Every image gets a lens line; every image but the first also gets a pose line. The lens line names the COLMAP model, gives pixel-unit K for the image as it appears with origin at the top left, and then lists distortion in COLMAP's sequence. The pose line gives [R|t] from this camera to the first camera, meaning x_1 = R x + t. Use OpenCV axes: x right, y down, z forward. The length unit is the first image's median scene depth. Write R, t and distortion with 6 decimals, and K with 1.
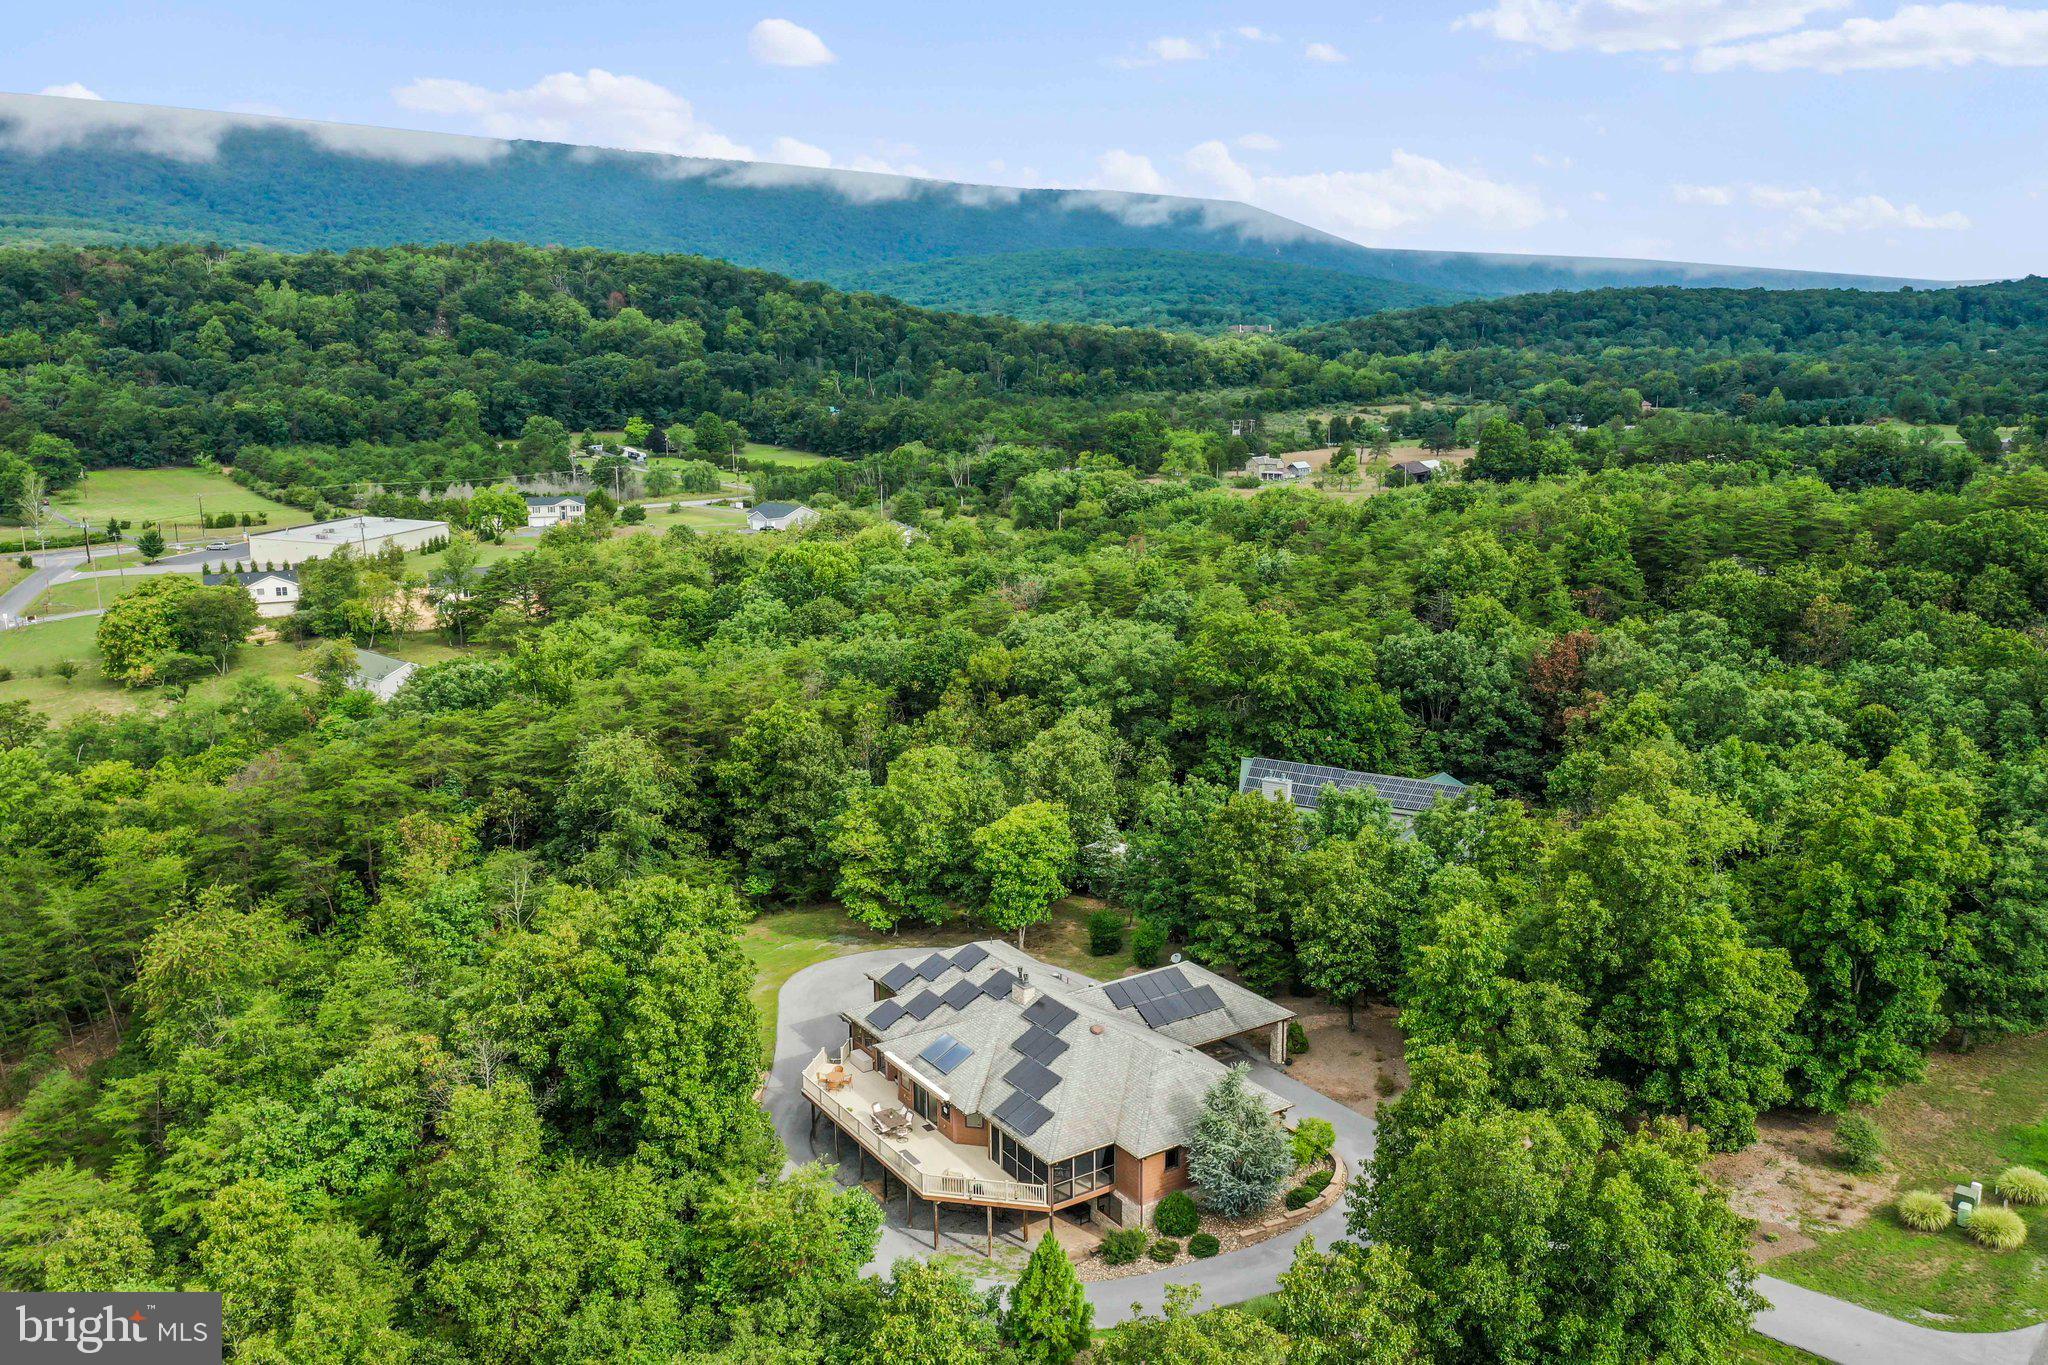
lens RADIAL K [[1633.9, 0, 1024.0], [0, 1633.9, 682.5], [0, 0, 1]] dist [0.007177, 0.006694]
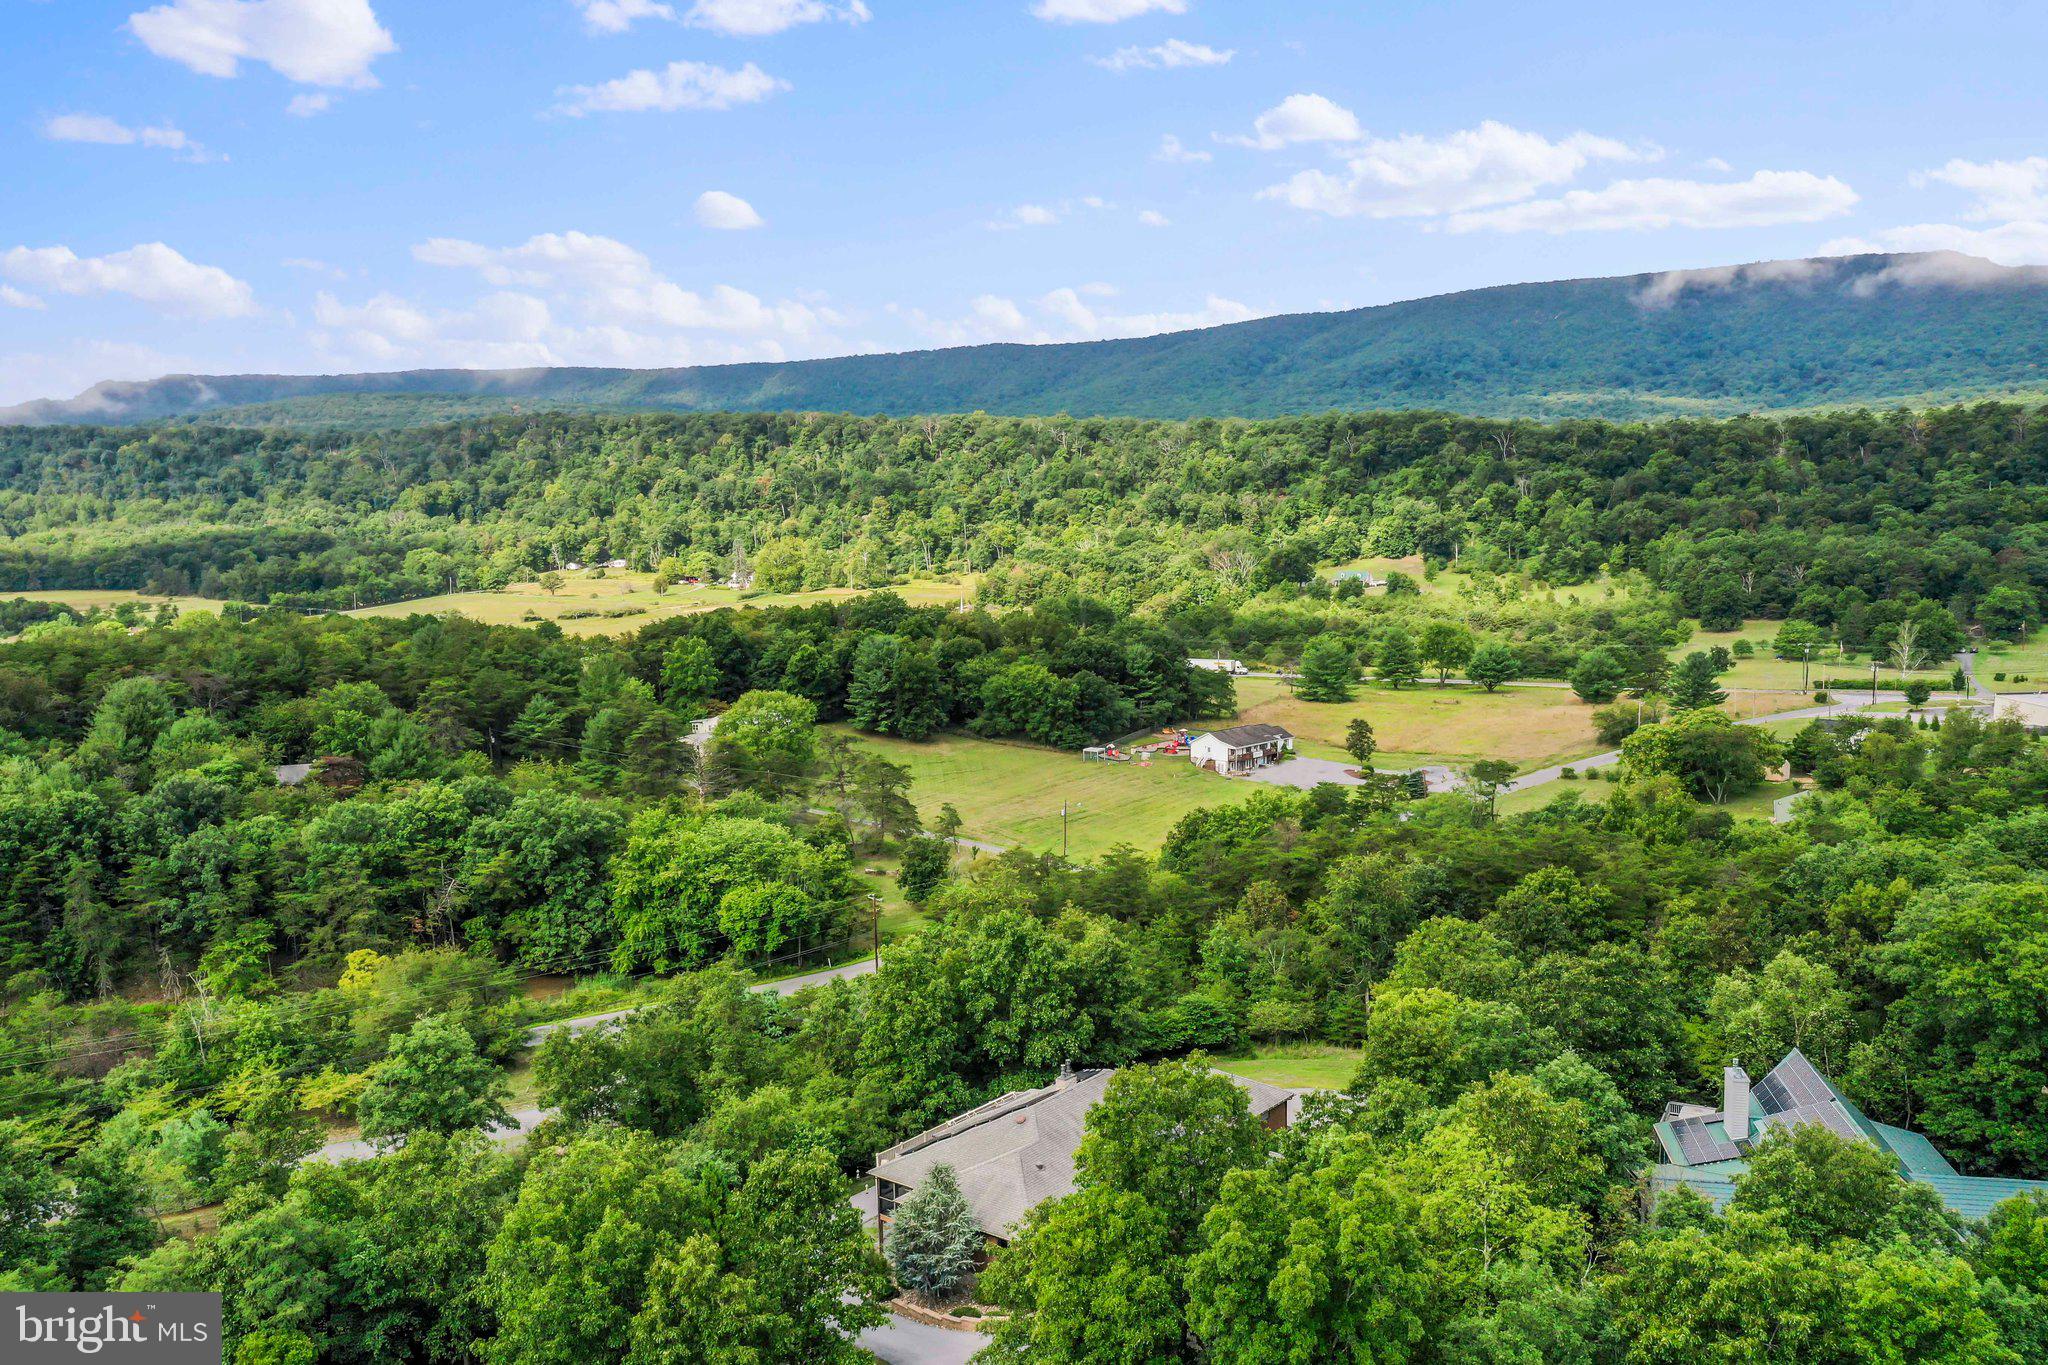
lens RADIAL K [[1625.8, 0, 1032.3], [0, 1625.8, 689.9], [0, 0, 1]] dist [0.008178, 0.006870]
pose [[0.308618, 0.102826, -0.945612, 0.148620], [-0.183671, 0.981872, 0.046824, -0.017481], [0.933285, 0.159231, 0.321909, 0.081541]]
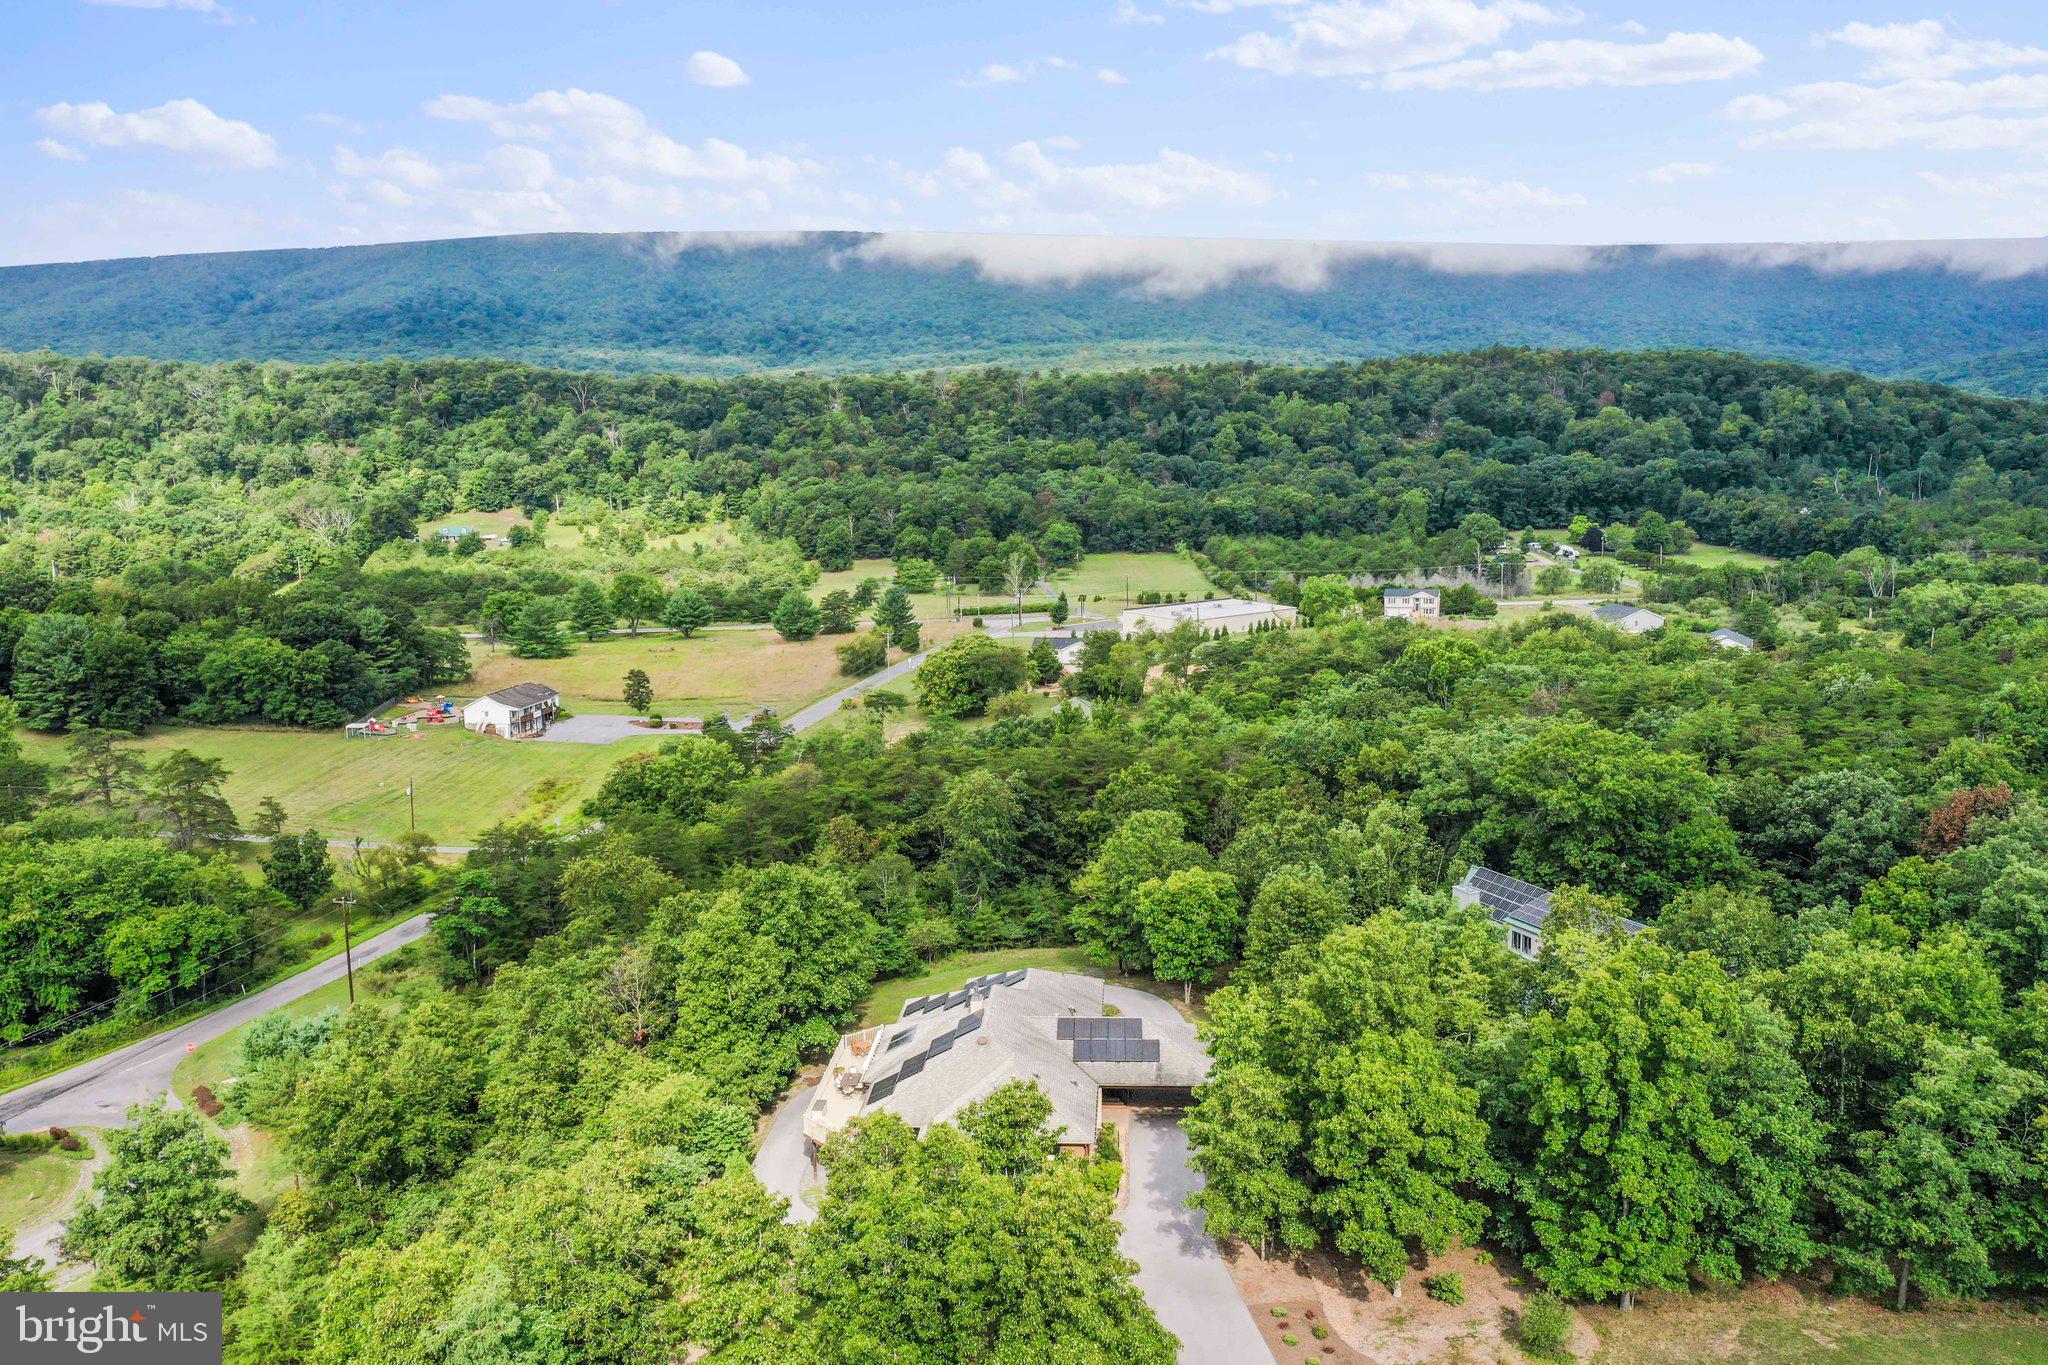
lens RADIAL K [[1633.9, 0, 1024.0], [0, 1633.9, 682.5], [0, 0, 1]] dist [0.007177, 0.006694]
pose [[0.791704, 0.075989, -0.606160, 0.106213], [-0.111265, 0.993574, -0.020767, -0.002662], [0.600687, 0.083885, 0.795072, 0.011079]]
